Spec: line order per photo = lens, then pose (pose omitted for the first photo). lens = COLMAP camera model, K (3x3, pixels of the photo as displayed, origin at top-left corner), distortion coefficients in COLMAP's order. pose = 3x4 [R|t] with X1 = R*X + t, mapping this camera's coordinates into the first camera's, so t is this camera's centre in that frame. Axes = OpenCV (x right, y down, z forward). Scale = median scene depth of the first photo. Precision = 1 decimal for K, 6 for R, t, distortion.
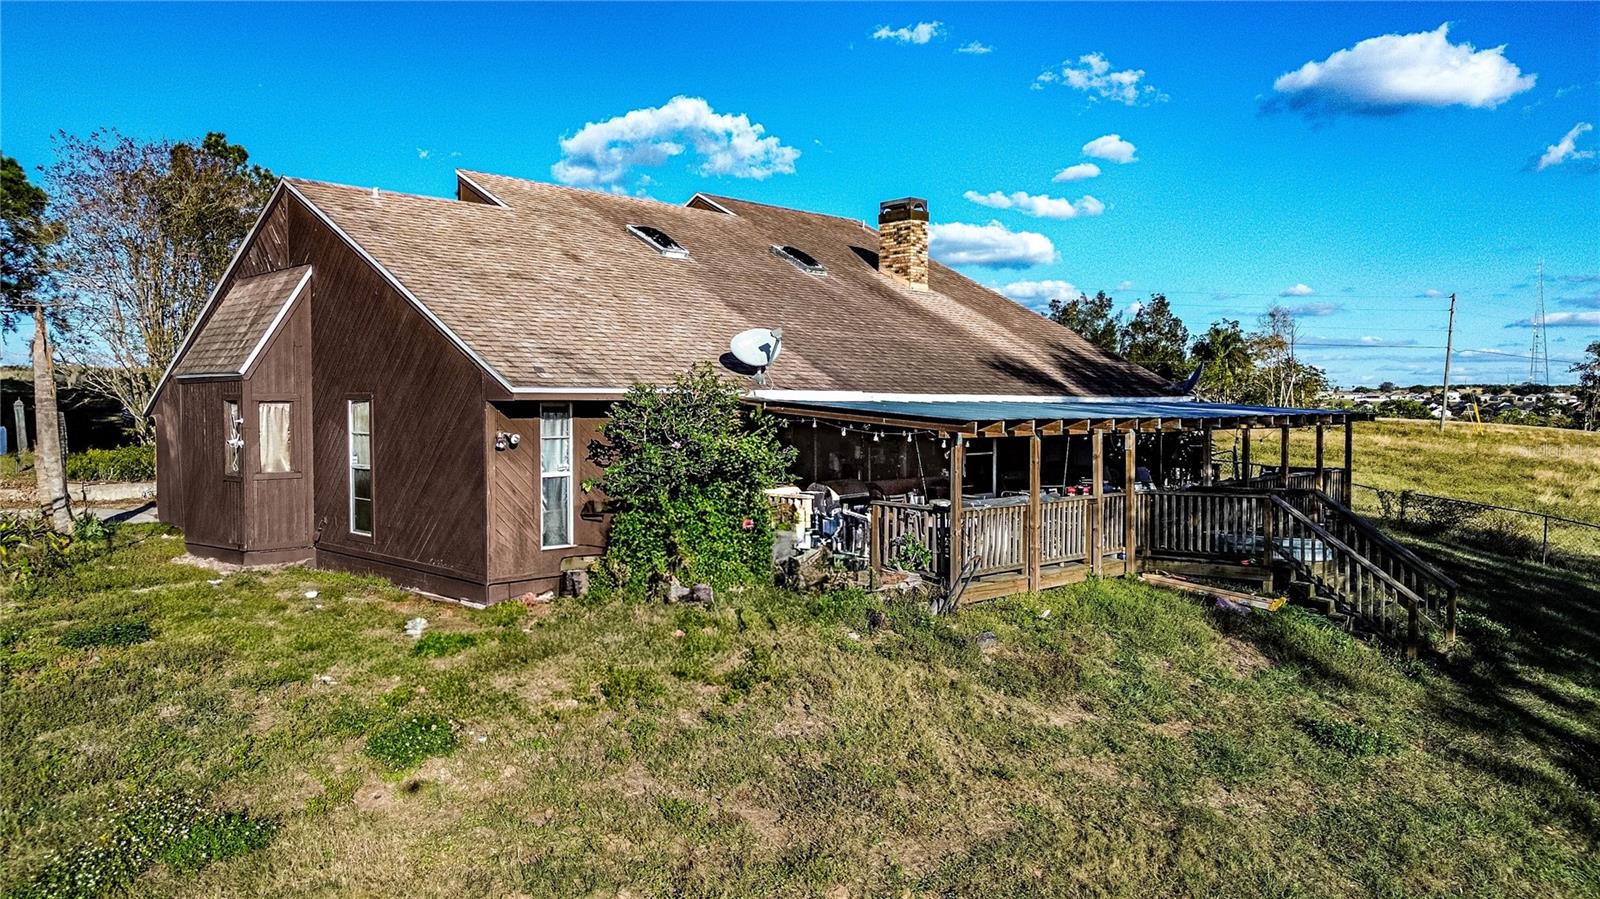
lens RADIAL K [[1162.4, 0, 800.0], [0, 1162.4, 449.5], [0, 0, 1]] dist [0.068298, -0.064373]
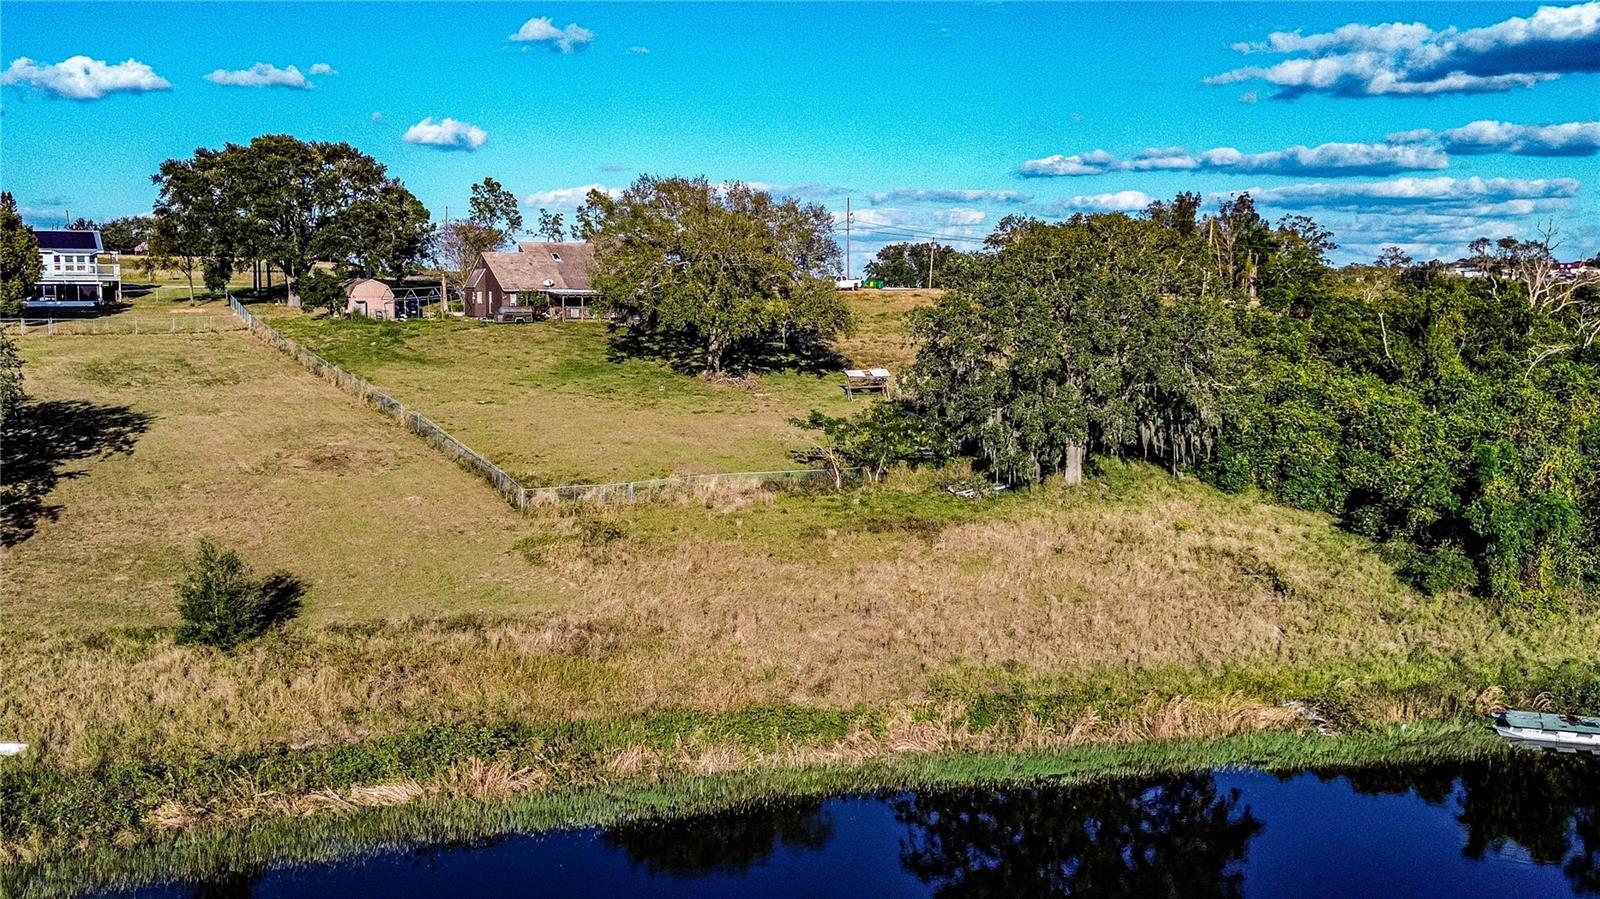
lens RADIAL K [[1742.2, 0, 800.0], [0, 1742.2, 449.5], [0, 0, 1]] dist [0.067705, -0.058002]
pose [[0.948901, 0.031024, -0.314046, 2.987441], [-0.015185, 0.998492, 0.052758, 0.205146], [0.315210, -0.045293, 0.947941, -5.297569]]
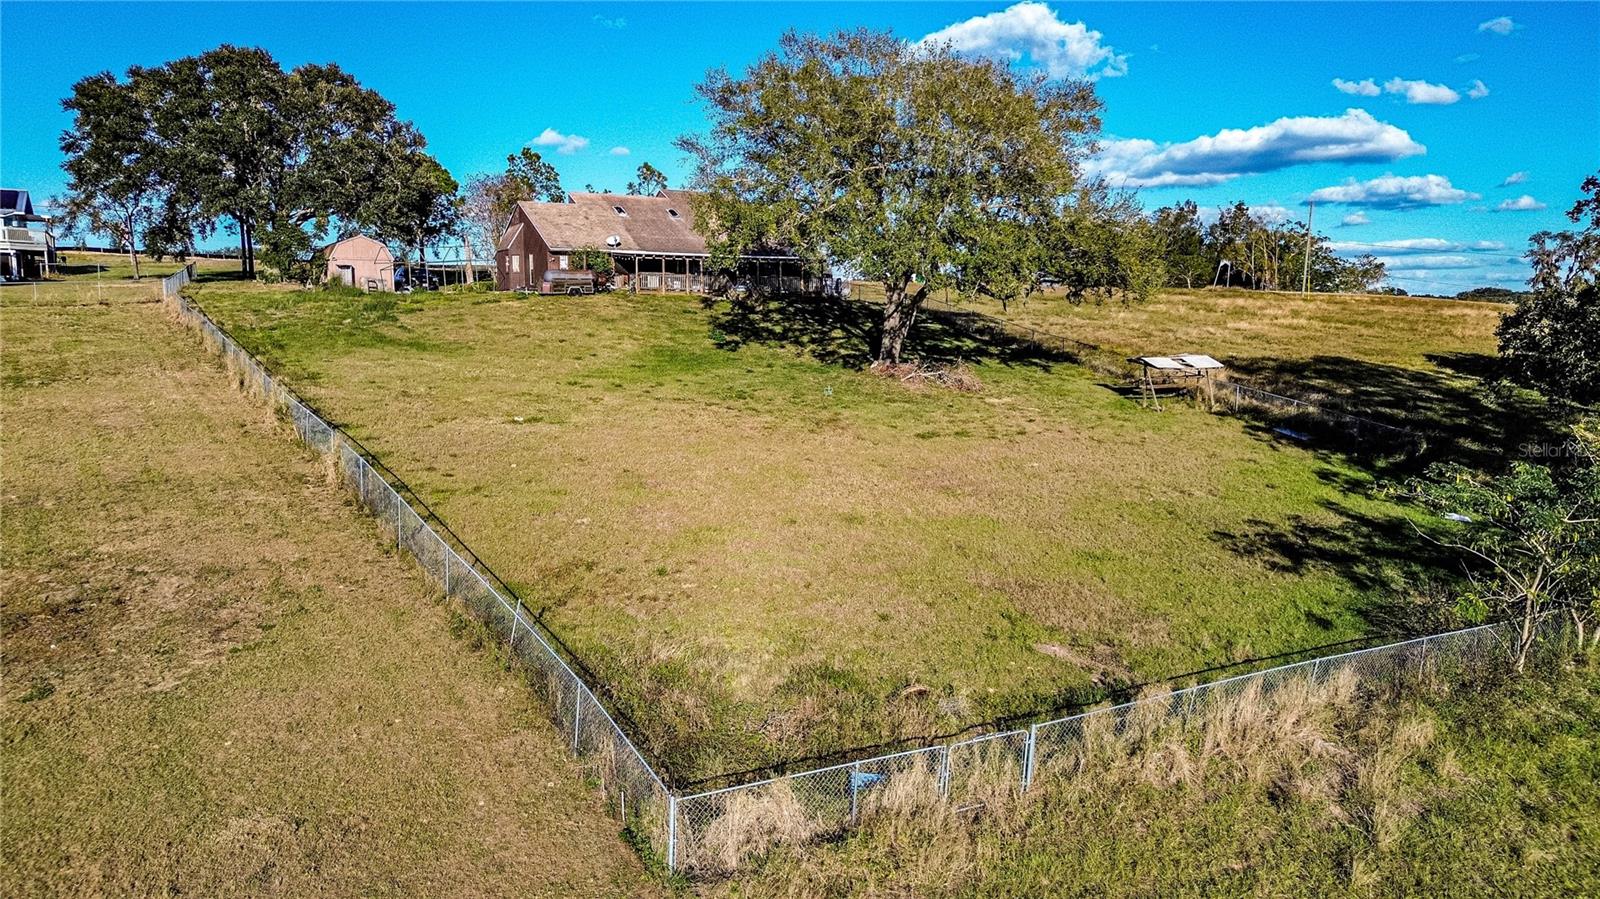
lens RADIAL K [[1164.5, 0, 787.2], [0, 1164.5, 456.5], [0, 0, 1]] dist [0.074324, -0.075104]
pose [[0.961094, 0.034059, -0.274115, 1.312134], [-0.012754, 0.996782, 0.079136, 0.263062], [0.275928, -0.072561, 0.958435, -2.217973]]
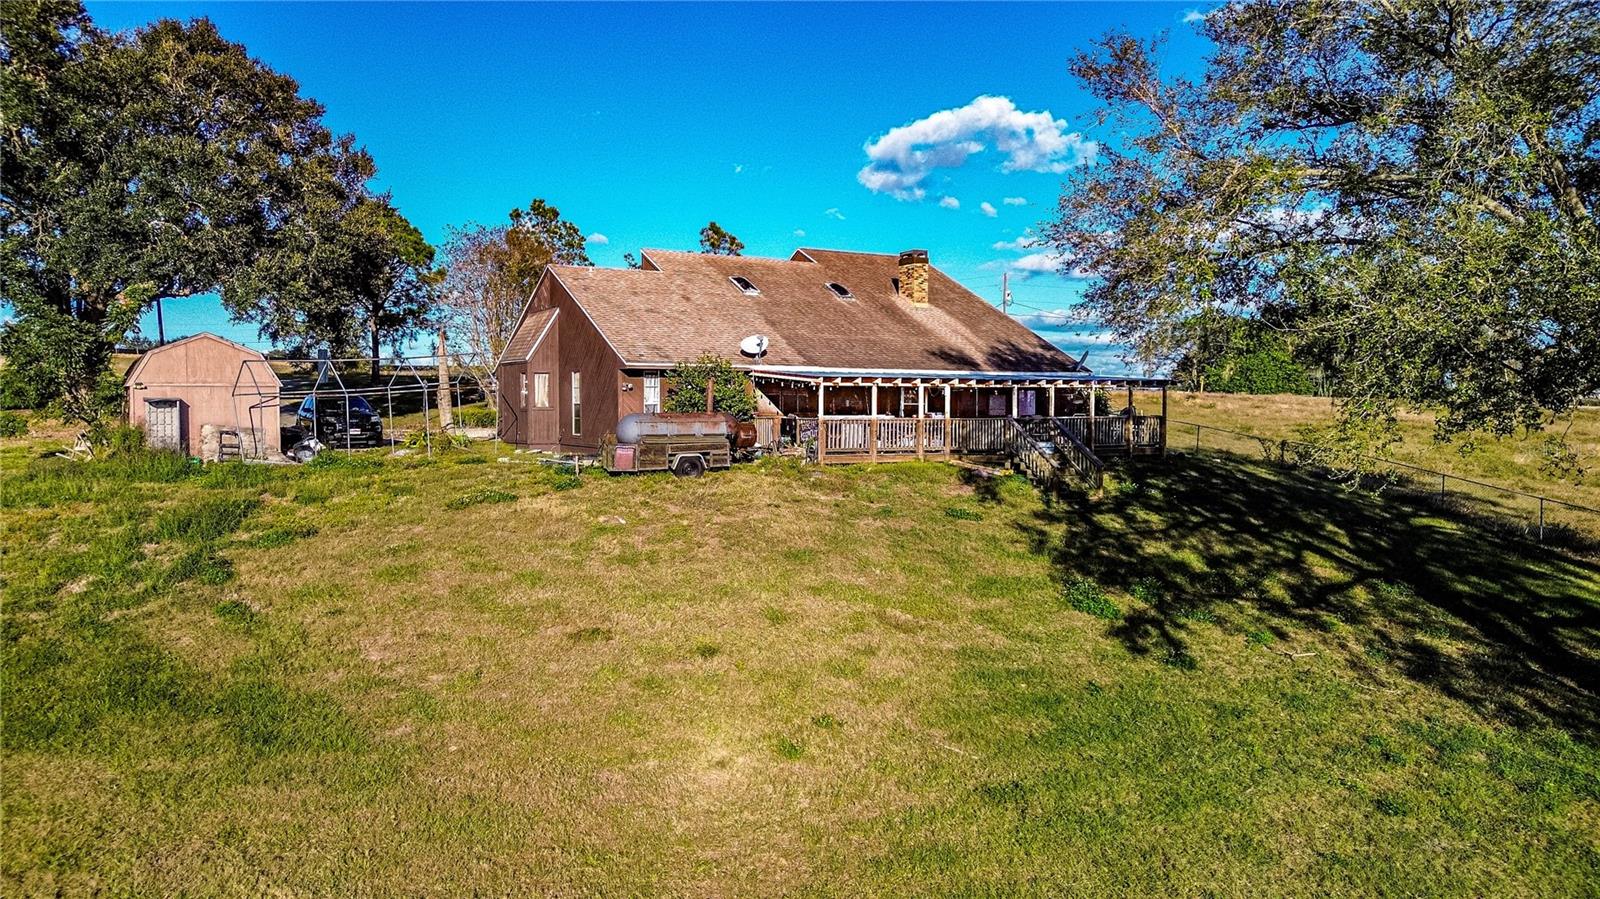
lens RADIAL K [[1162.4, 0, 800.0], [0, 1162.4, 449.5], [0, 0, 1]] dist [0.068298, -0.064373]
pose [[0.967977, 0.012066, -0.250749, 0.399253], [-0.012361, 0.999924, 0.000397, 0.068302], [0.250735, 0.002716, 0.968052, -0.685831]]
